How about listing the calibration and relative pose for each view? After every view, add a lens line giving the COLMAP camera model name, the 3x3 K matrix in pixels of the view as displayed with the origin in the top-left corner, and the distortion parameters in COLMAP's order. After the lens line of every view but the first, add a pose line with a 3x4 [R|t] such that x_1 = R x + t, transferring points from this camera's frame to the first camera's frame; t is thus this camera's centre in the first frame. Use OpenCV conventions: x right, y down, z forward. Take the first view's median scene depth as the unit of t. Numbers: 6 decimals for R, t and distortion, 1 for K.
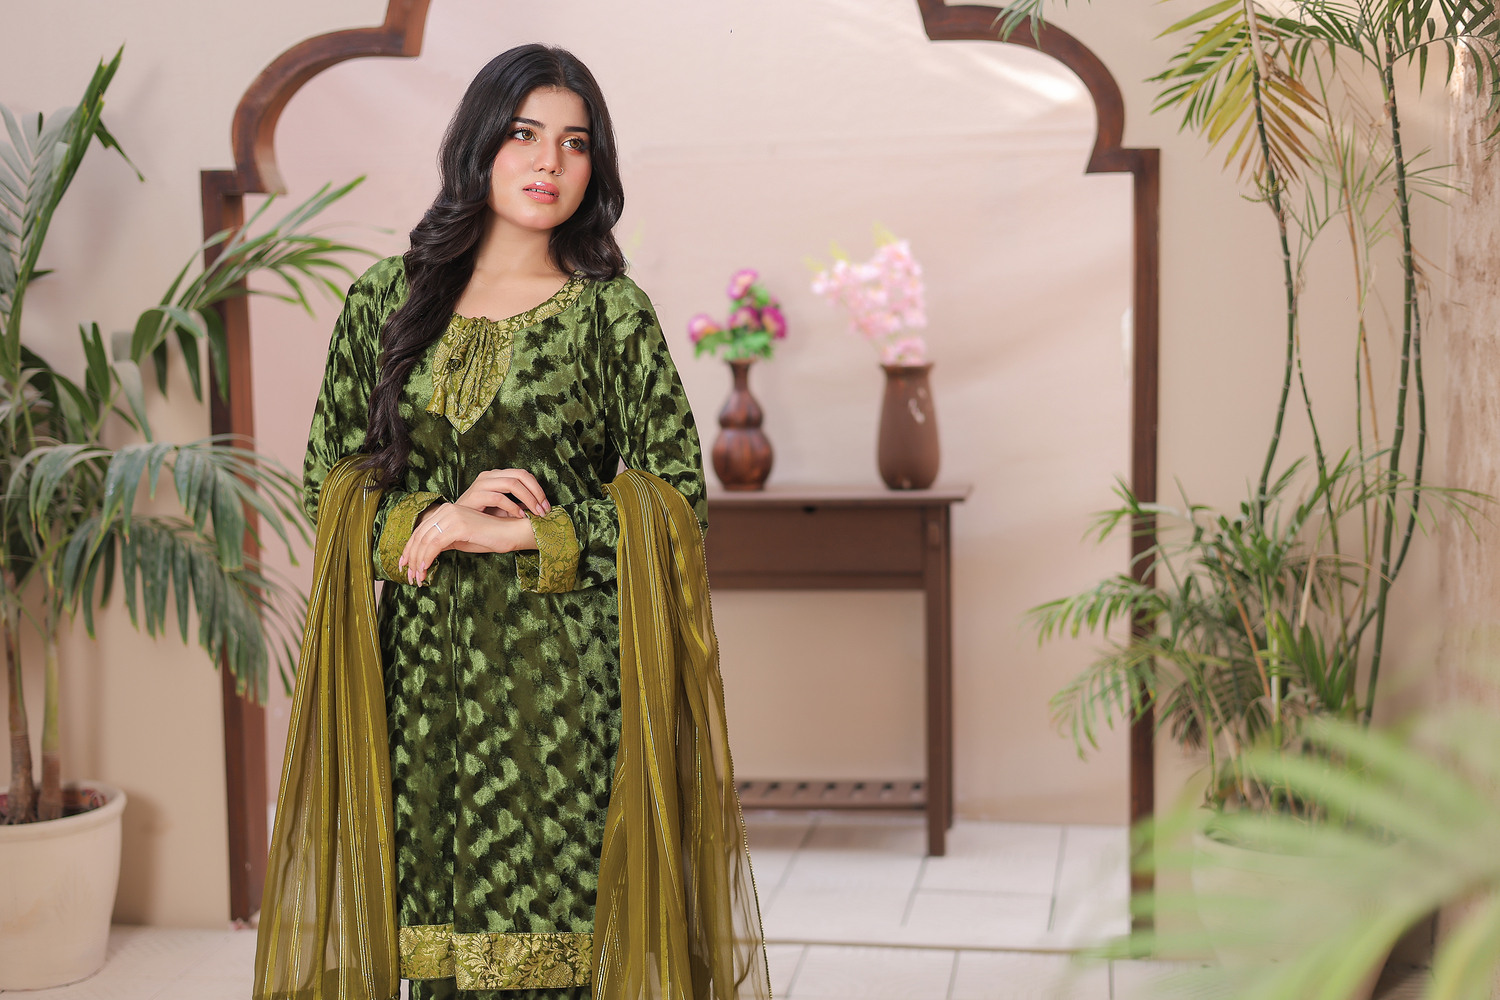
lens RADIAL K [[2173.1, 0, 745.7], [0, 2173.1, 490.7], [0, 0, 1]] dist [0.125212, 0.000000]
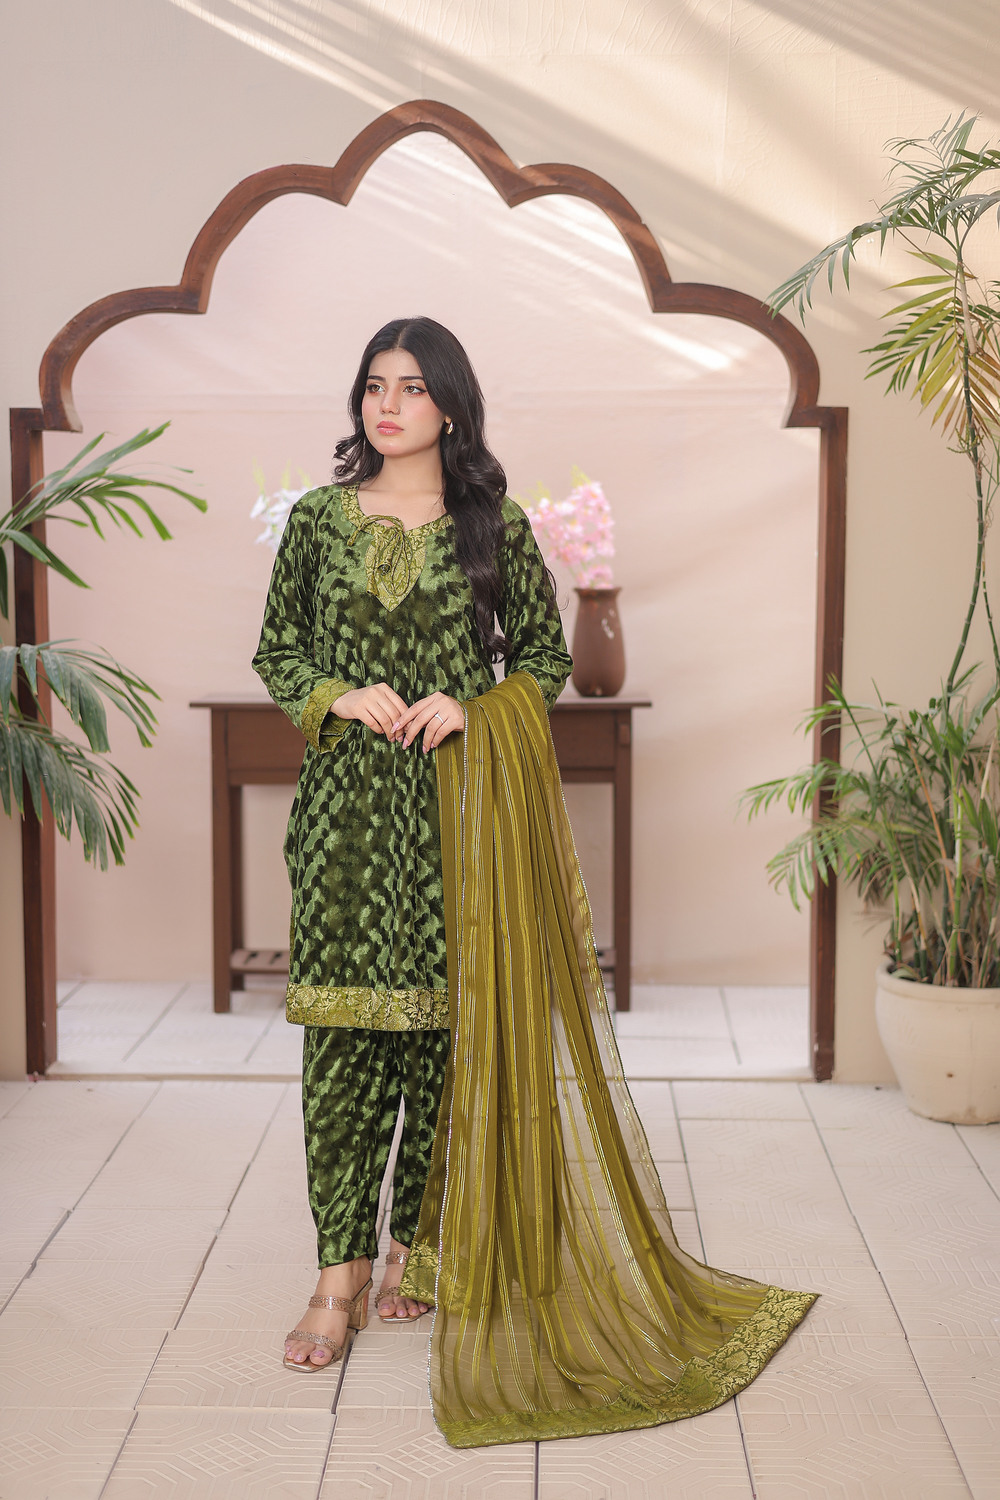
lens RADIAL K [[2173.1, 0, 484.7], [0, 2173.1, 748.9], [0, 0, 1]] dist [0.125212, 0.000000]
pose [[0.990283, -0.000653, 0.139068, -0.164403], [-0.000234, 0.999980, 0.006364, 0.022206], [-0.139070, -0.006335, 0.990262, -0.154358]]
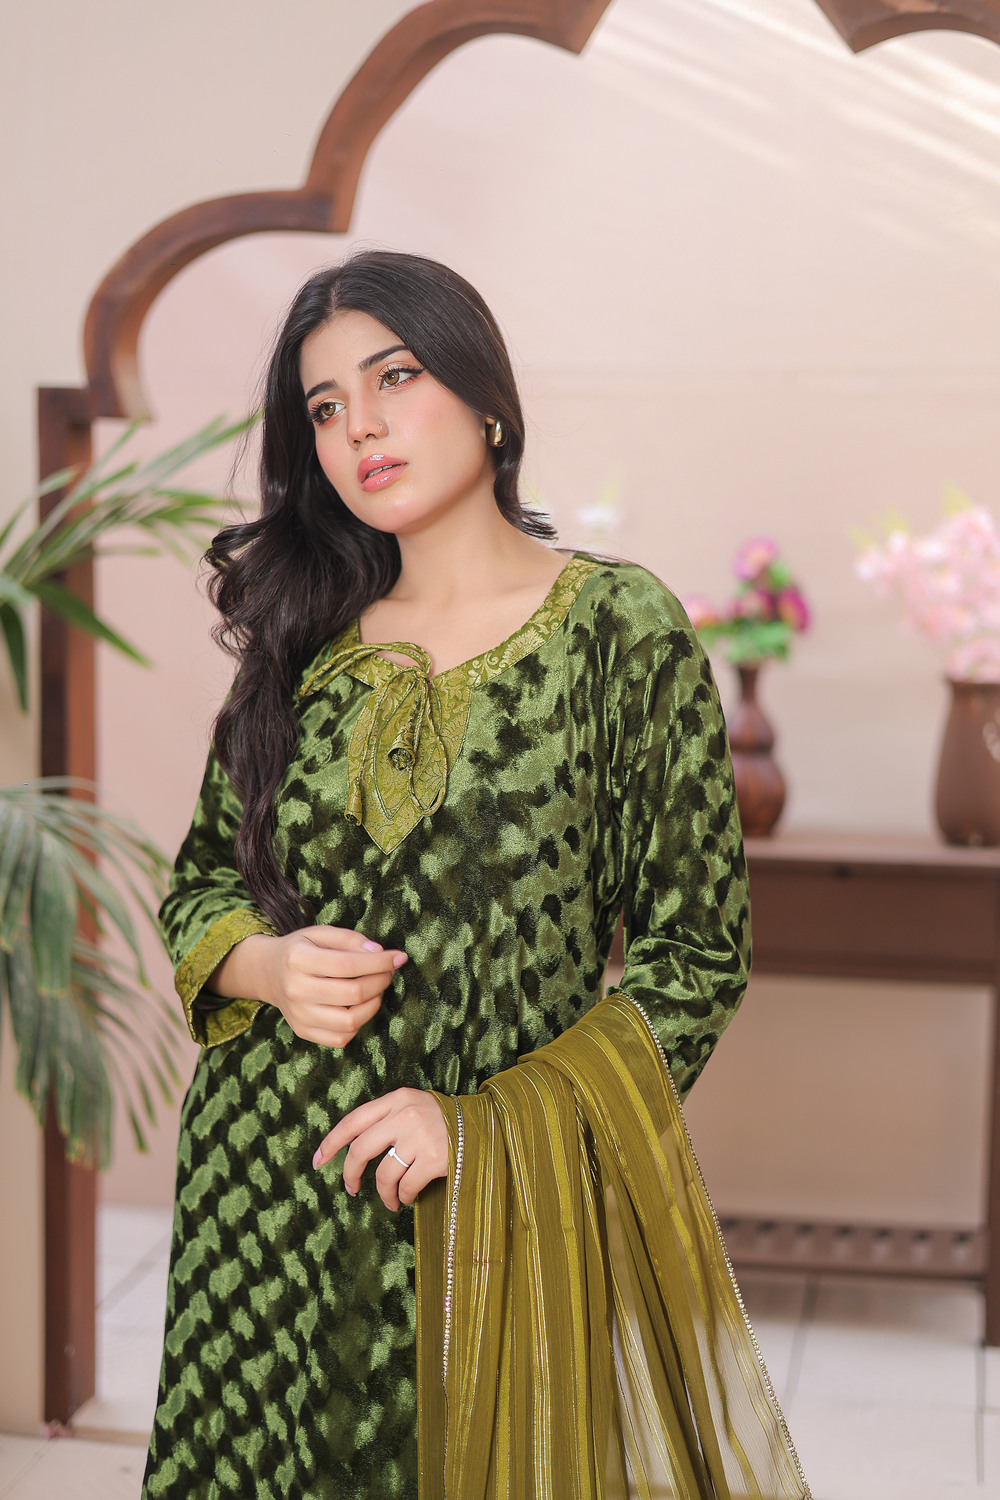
lens RADIAL K [[2173.1, 0, 516.4], [0, 2173.1, 755.0], [0, 0, 1]] dist [0.125212, 0.000000]
pose [[0.998889, 0.036124, -0.030269, -0.066425], [-0.035783, 0.999291, 0.011739, -0.039084], [0.030672, -0.010642, 0.999473, 0.288778]]
